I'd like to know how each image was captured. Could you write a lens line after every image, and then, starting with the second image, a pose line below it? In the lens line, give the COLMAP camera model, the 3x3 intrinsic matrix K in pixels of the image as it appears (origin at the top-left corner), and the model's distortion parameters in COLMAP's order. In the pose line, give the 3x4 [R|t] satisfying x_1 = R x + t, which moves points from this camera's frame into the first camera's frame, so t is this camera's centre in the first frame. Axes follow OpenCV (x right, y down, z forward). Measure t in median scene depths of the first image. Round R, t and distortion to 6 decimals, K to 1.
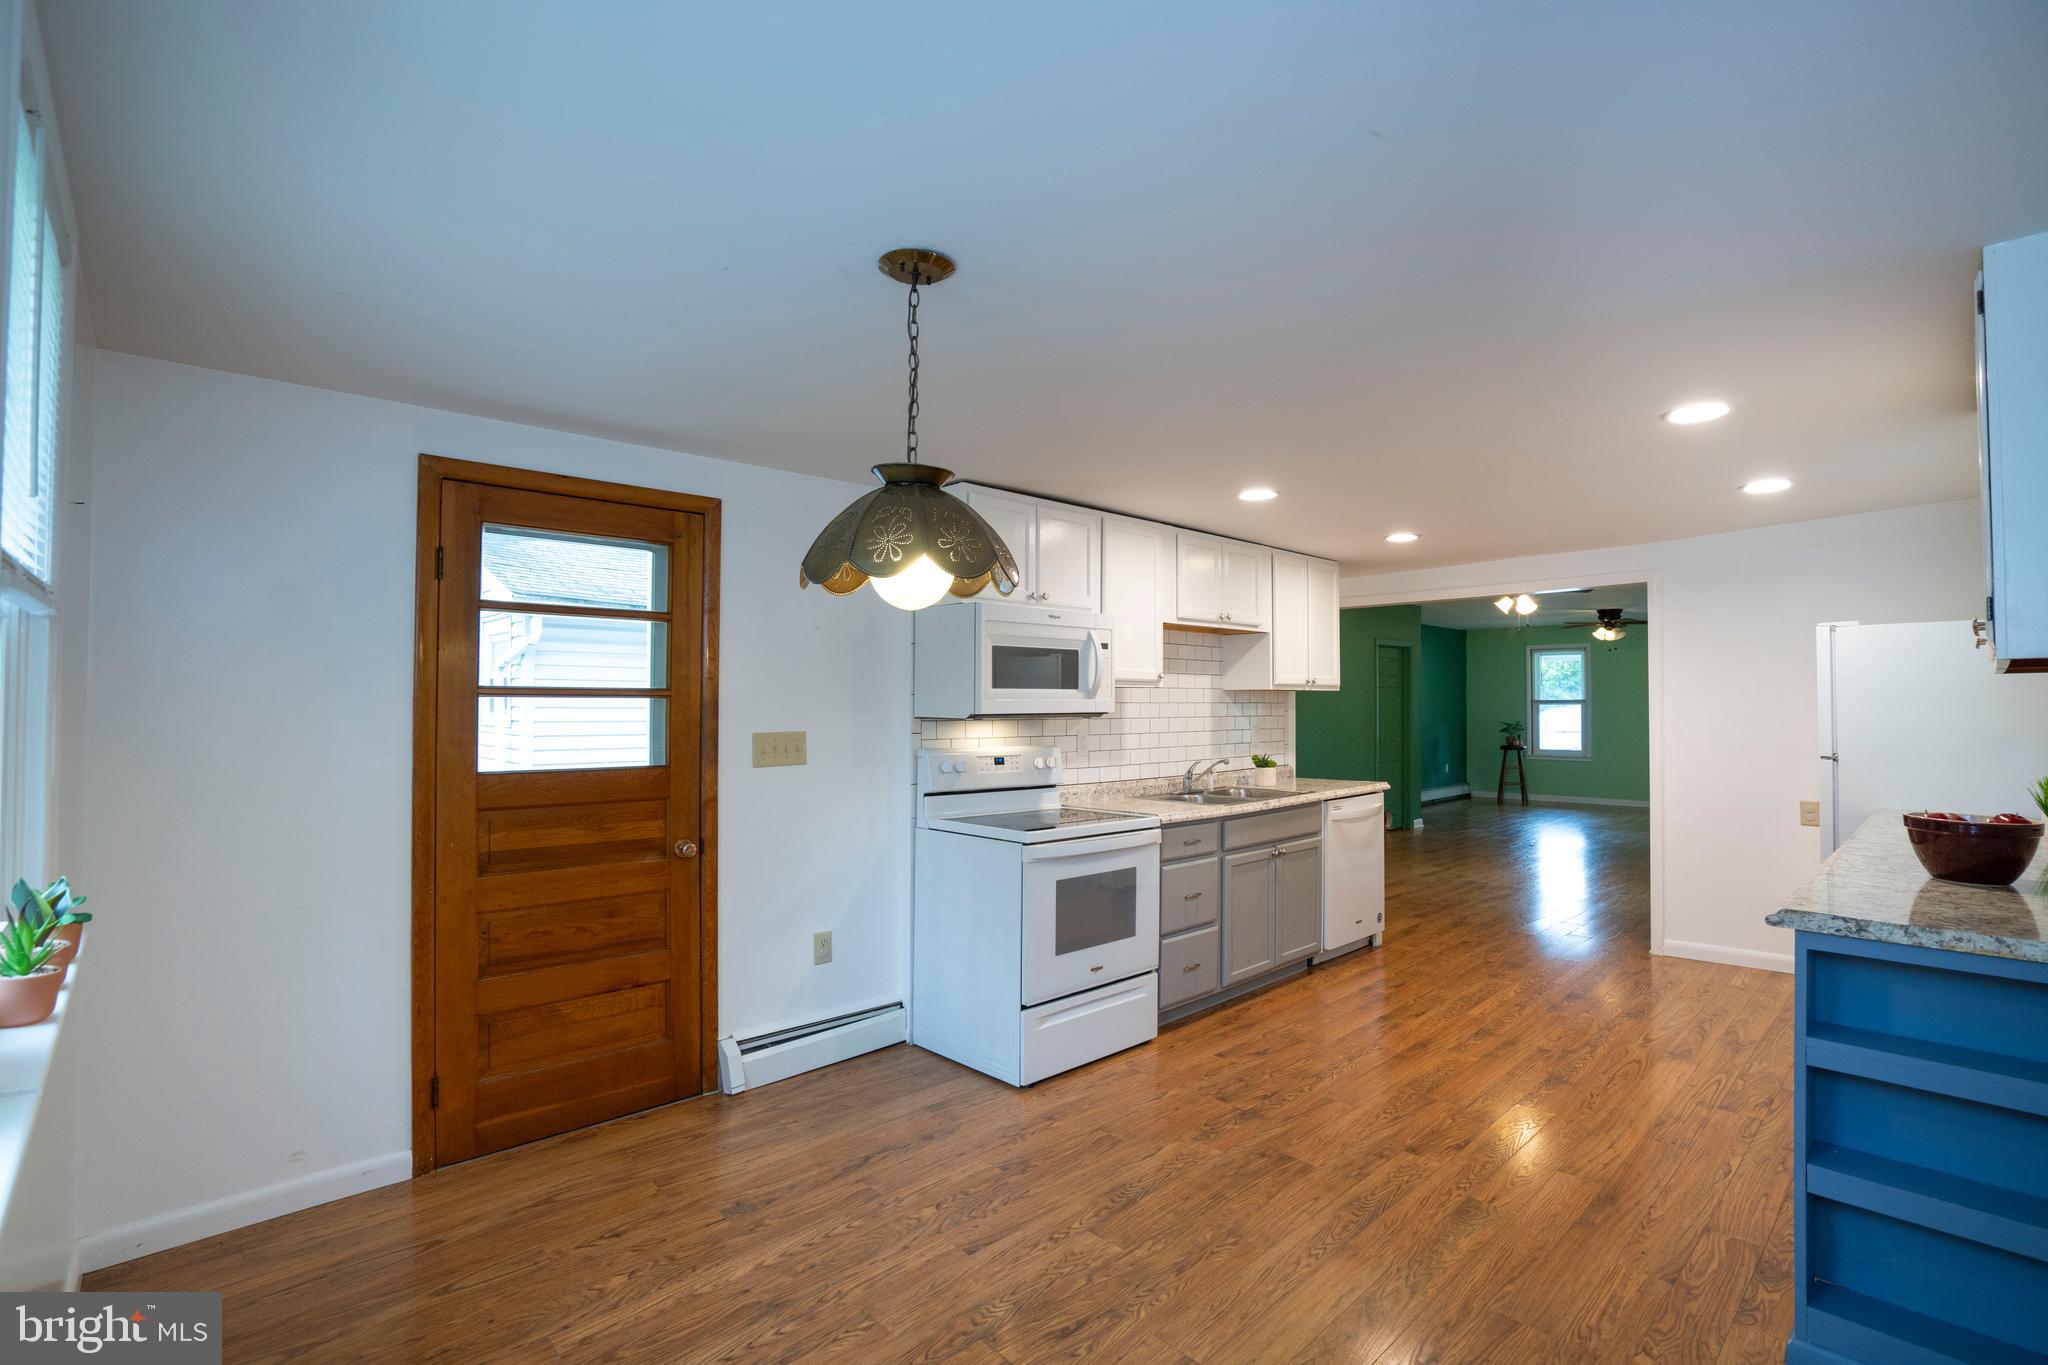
lens RADIAL K [[952.0, 0, 1018.5], [0, 952.0, 695.8], [0, 0, 1]] dist [-0.051789, 0.018920]
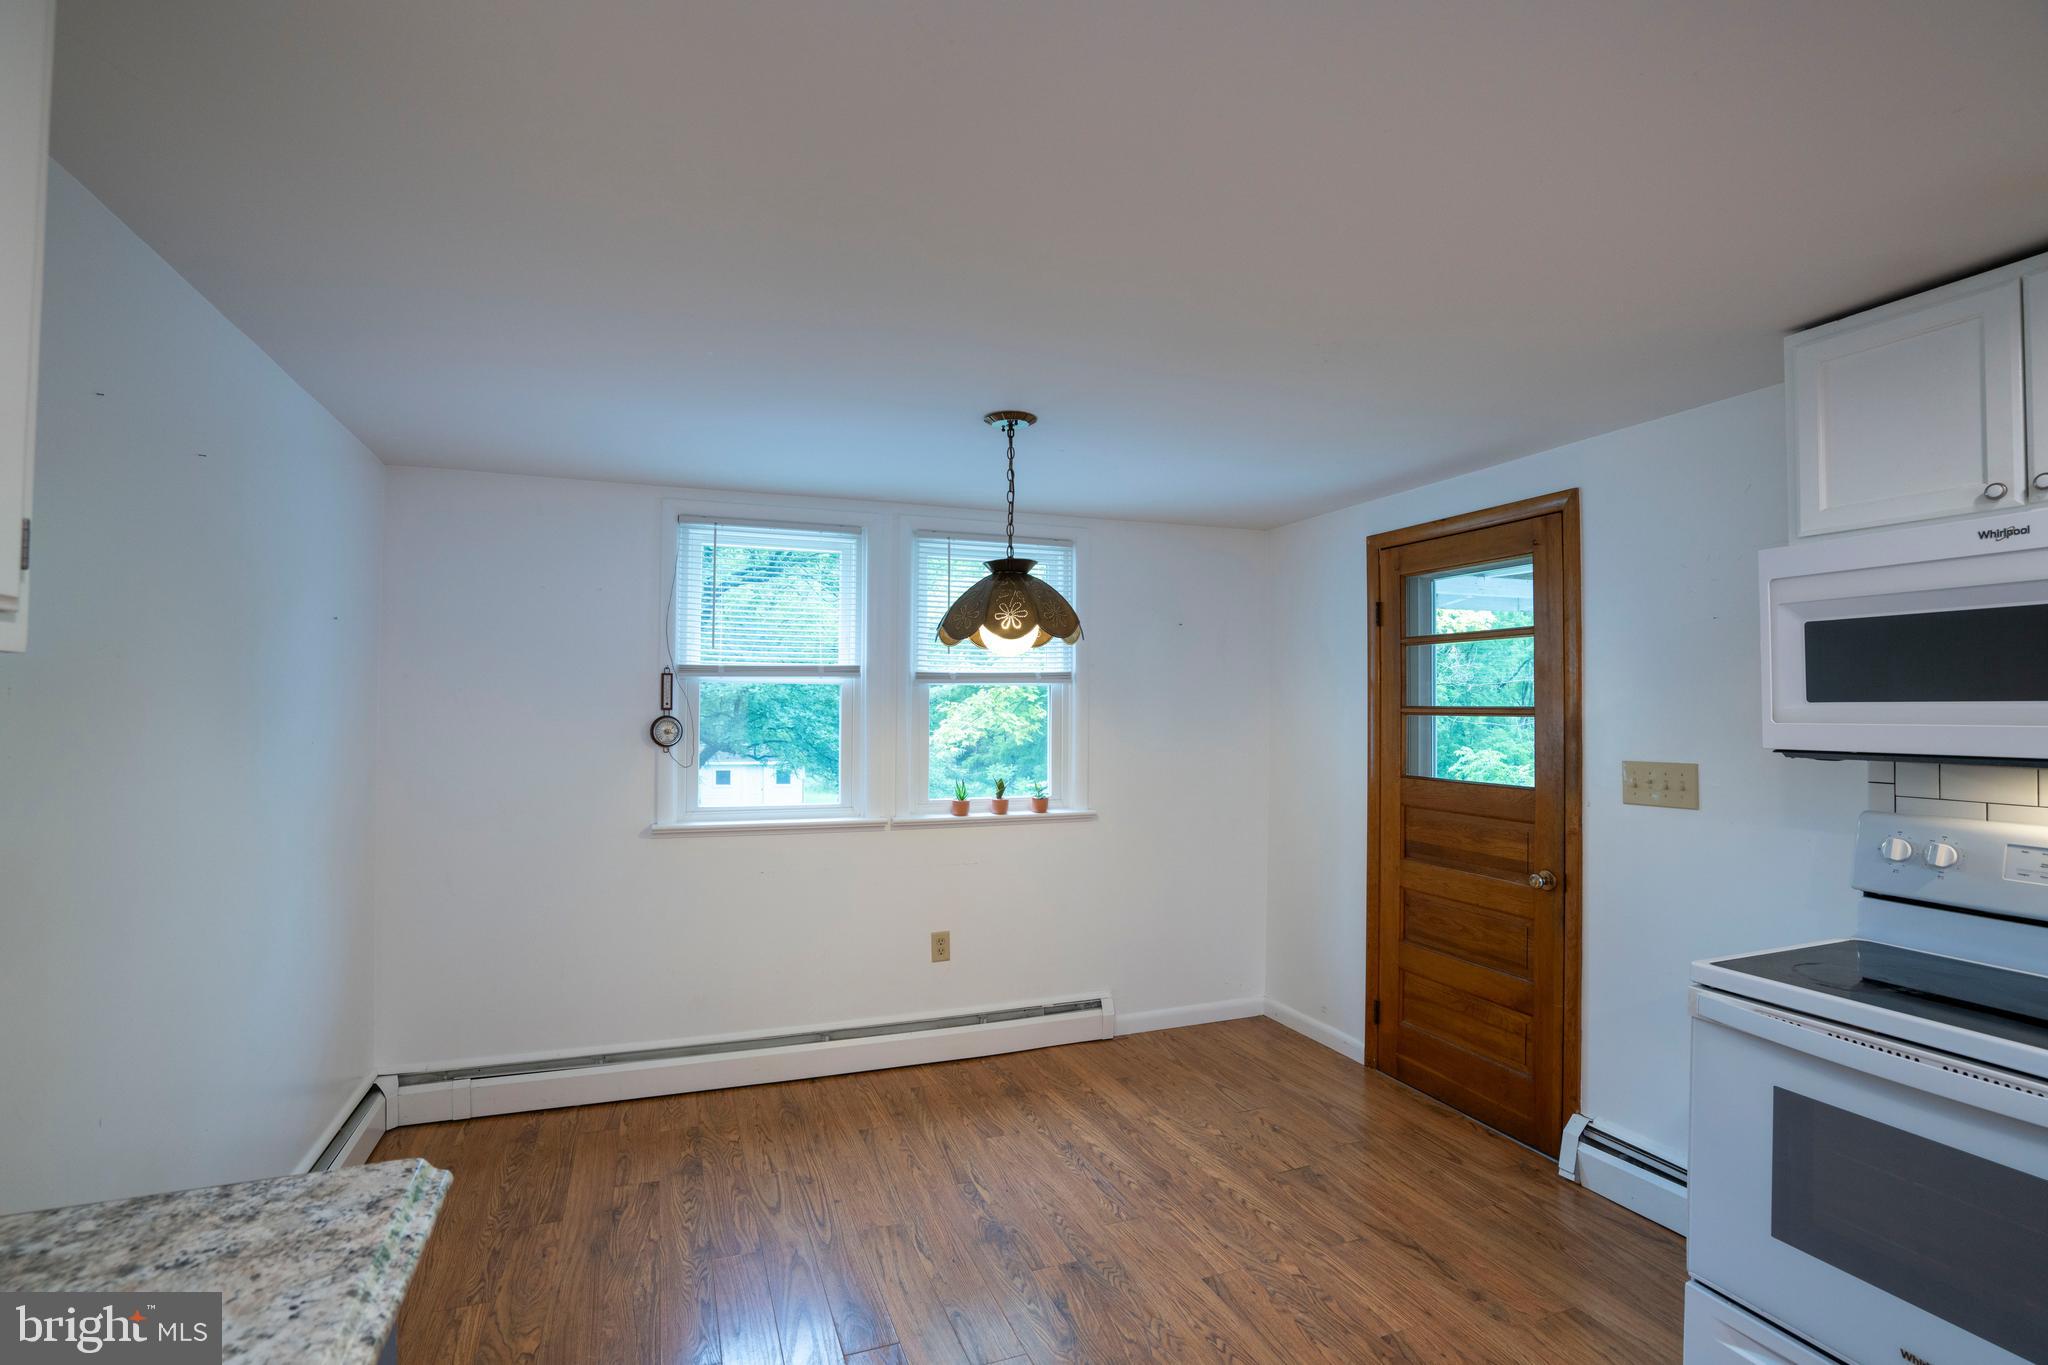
lens RADIAL K [[952.0, 0, 1016.7], [0, 952.0, 697.3], [0, 0, 1]] dist [-0.051789, 0.018920]
pose [[-0.391895, -0.014818, -0.919891, 0.713281], [0.002147, 0.999853, -0.017021, -0.002353], [0.920008, -0.008645, -0.391805, 0.915404]]
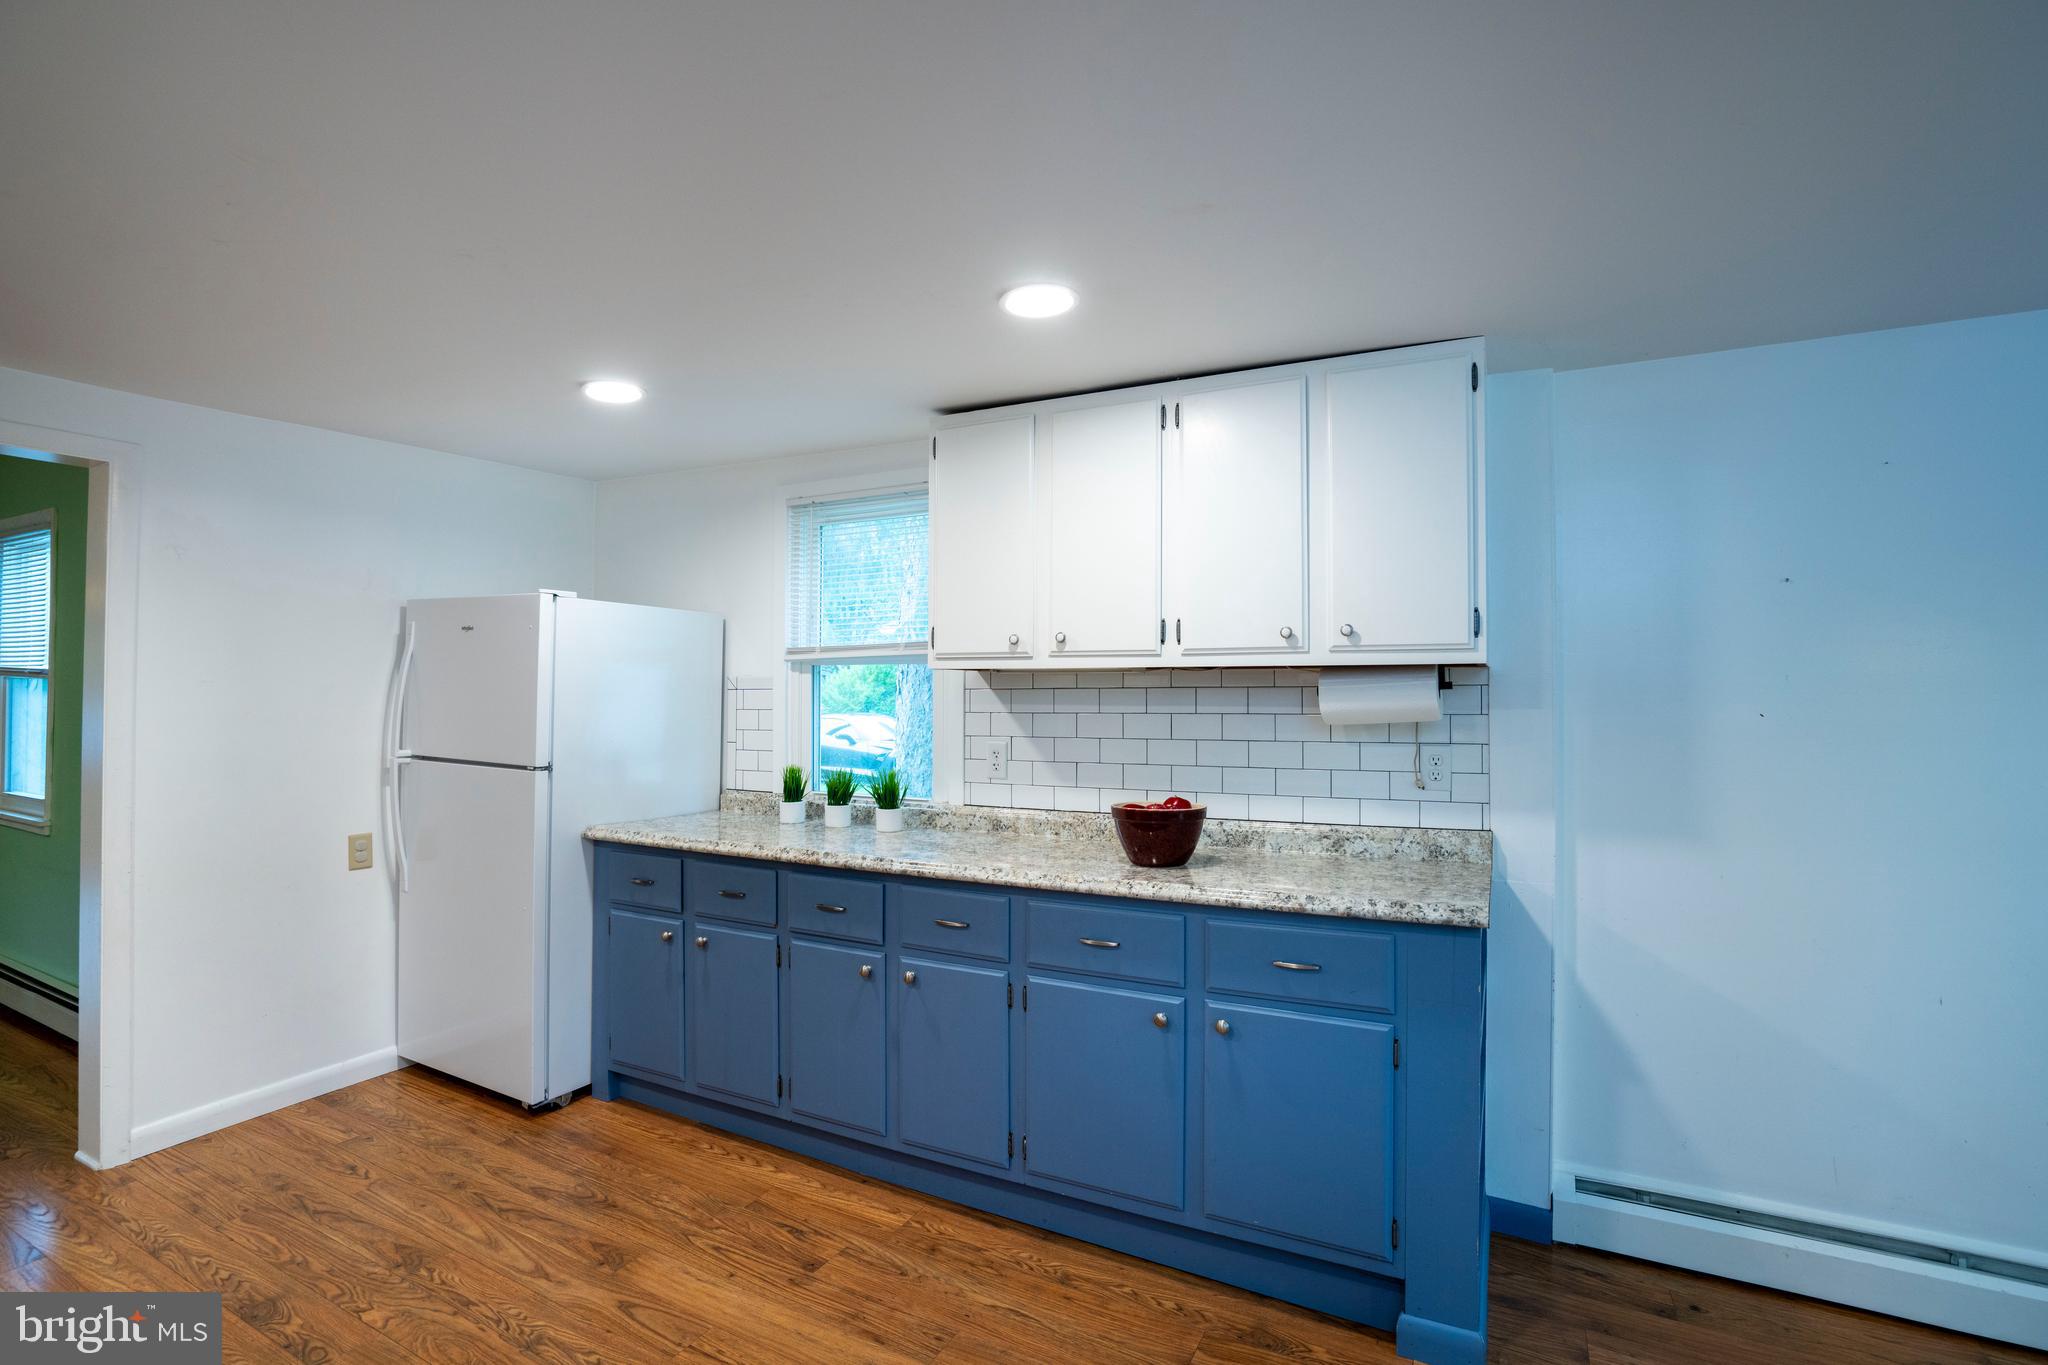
lens RADIAL K [[952.0, 0, 1032.8], [0, 952.0, 694.5], [0, 0, 1]] dist [-0.051789, 0.018920]
pose [[-0.322906, 0.006387, 0.946410, 0.028996], [-0.013034, 0.999852, -0.011195, 0.012991], [-0.946341, -0.015950, -0.322775, 1.092451]]
